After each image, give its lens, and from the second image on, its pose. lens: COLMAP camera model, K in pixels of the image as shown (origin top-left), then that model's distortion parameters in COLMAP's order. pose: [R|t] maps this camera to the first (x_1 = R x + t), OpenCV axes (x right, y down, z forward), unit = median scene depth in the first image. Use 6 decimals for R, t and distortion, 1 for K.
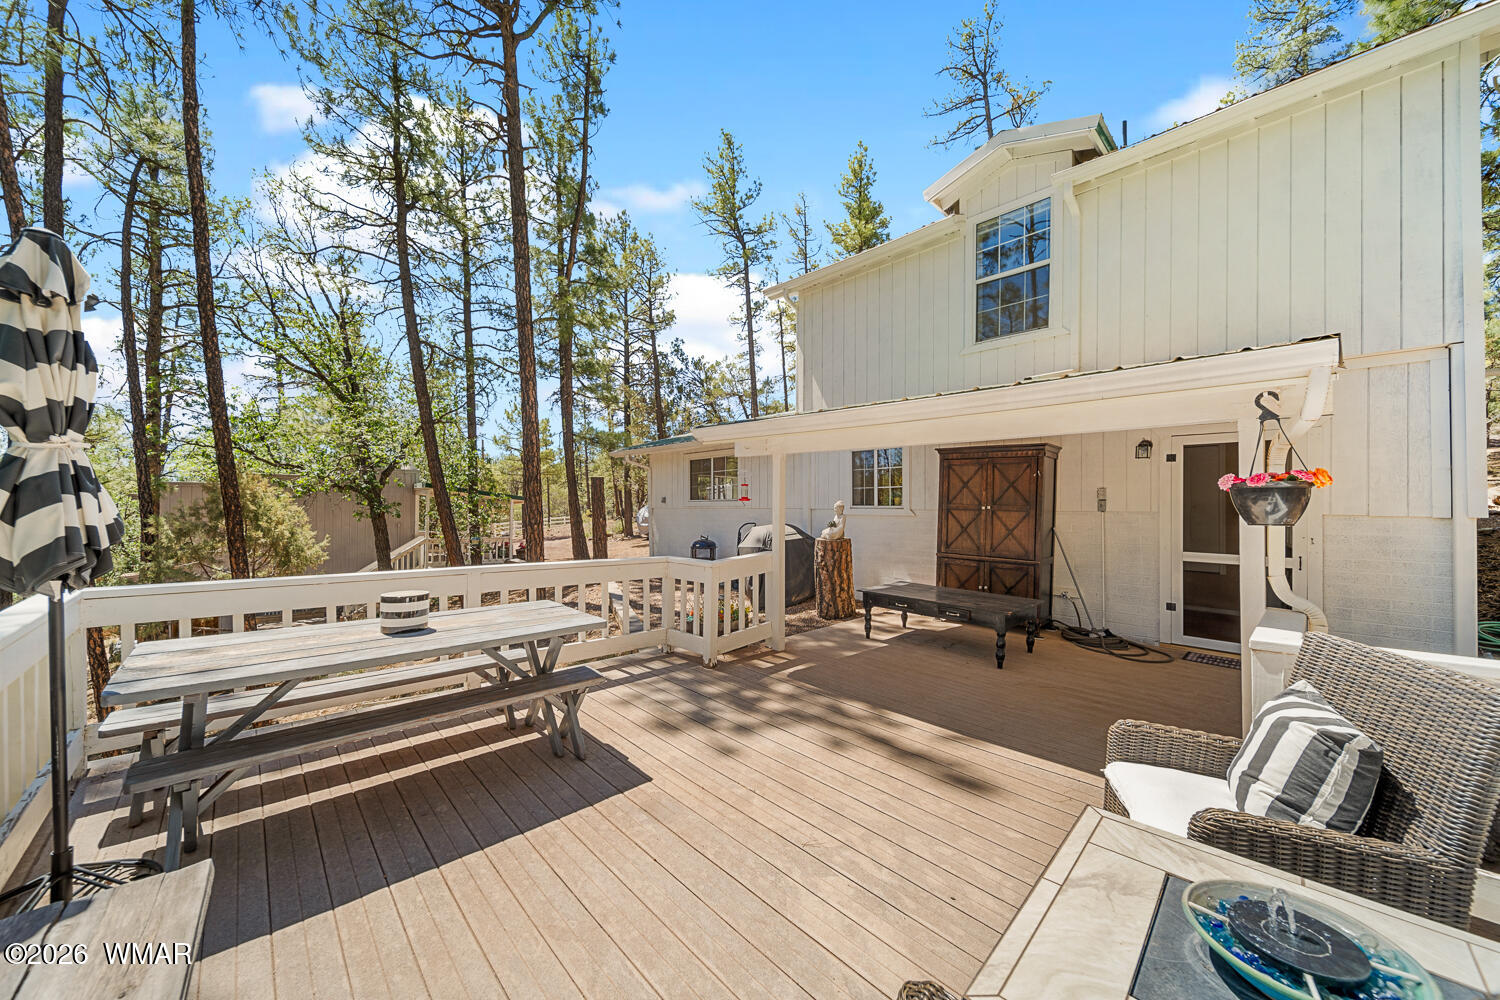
lens RADIAL K [[531.4, 0, 750.0], [0, 531.4, 500.0], [0, 0, 1]] dist [0.000857, -0.000098]
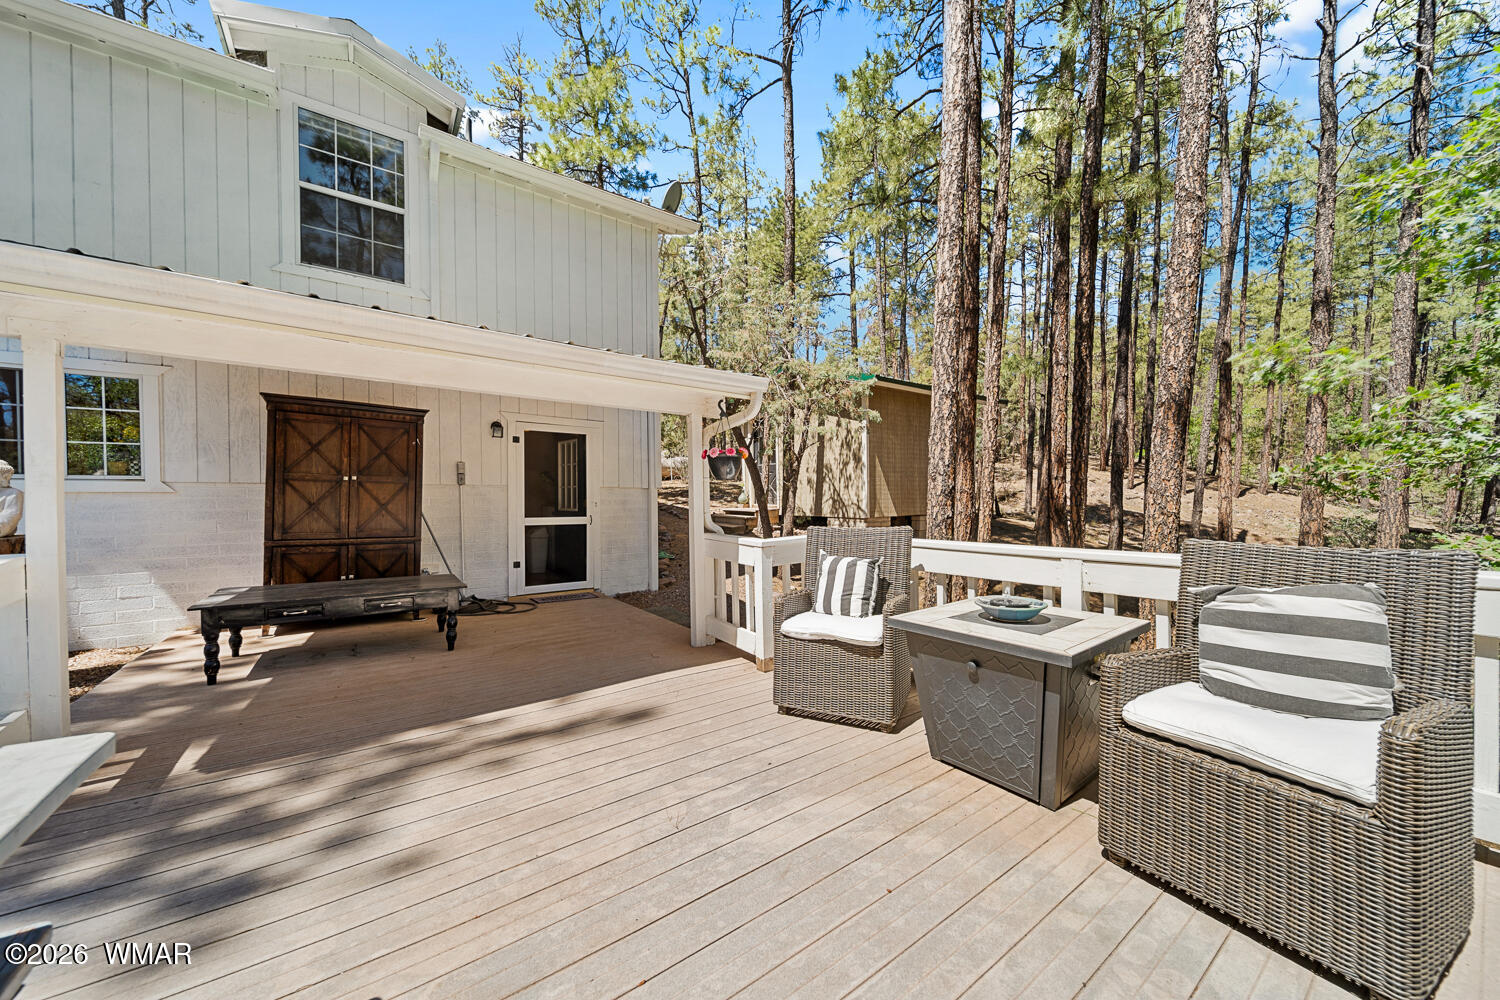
lens RADIAL K [[531.4, 0, 750.0], [0, 531.4, 500.0], [0, 0, 1]] dist [0.000857, -0.000098]
pose [[0.138969, -0.007404, 0.990269, -0.300600], [-0.001234, 0.999970, 0.007650, 0.045014], [-0.990296, -0.002285, 0.138956, 0.311957]]
